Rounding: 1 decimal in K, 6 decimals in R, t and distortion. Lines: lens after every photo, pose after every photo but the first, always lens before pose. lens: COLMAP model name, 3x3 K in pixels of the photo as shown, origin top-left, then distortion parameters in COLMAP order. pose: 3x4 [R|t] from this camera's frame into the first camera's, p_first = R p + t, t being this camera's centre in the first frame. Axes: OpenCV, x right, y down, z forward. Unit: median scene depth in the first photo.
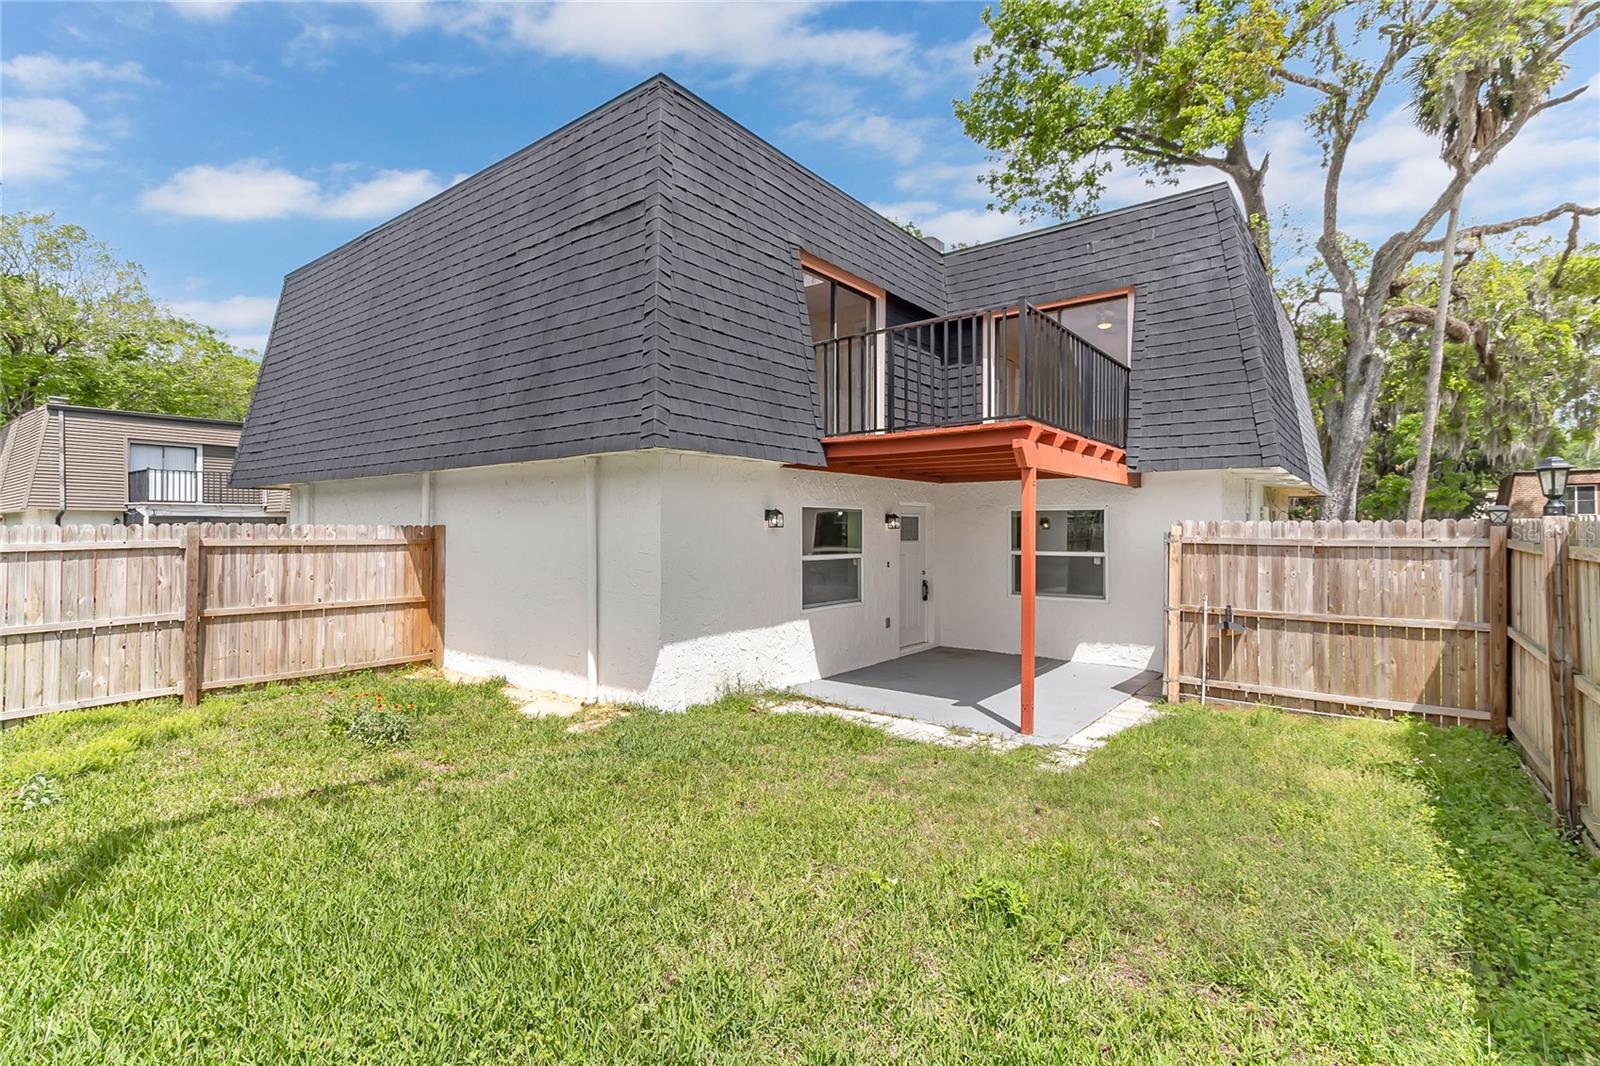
lens RADIAL K [[760.3, 0, 800.0], [0, 760.3, 533.0], [0, 0, 1]] dist [0.002748, -0.006535]
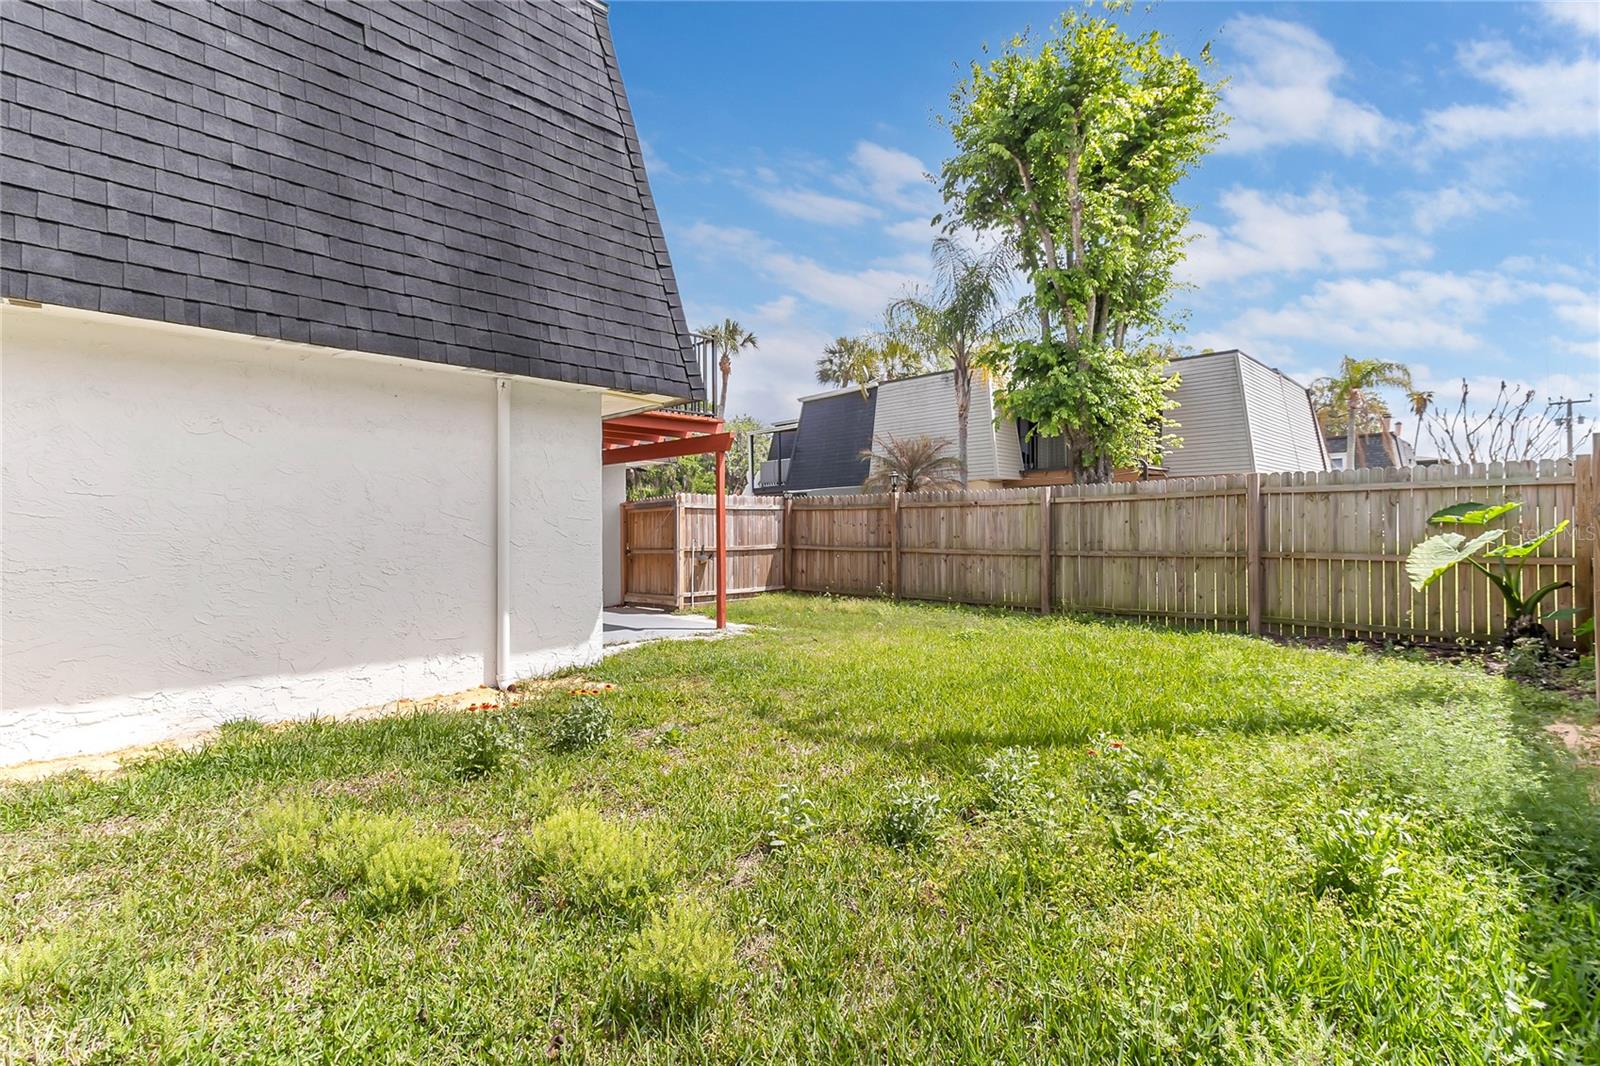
lens RADIAL K [[760.3, 0, 800.0], [0, 760.3, 533.0], [0, 0, 1]] dist [0.002748, -0.006535]
pose [[0.098996, -0.008469, 0.995052, -1.129635], [0.008943, 0.999931, 0.007621, 0.062437], [-0.995048, 0.008144, 0.099065, 0.668741]]
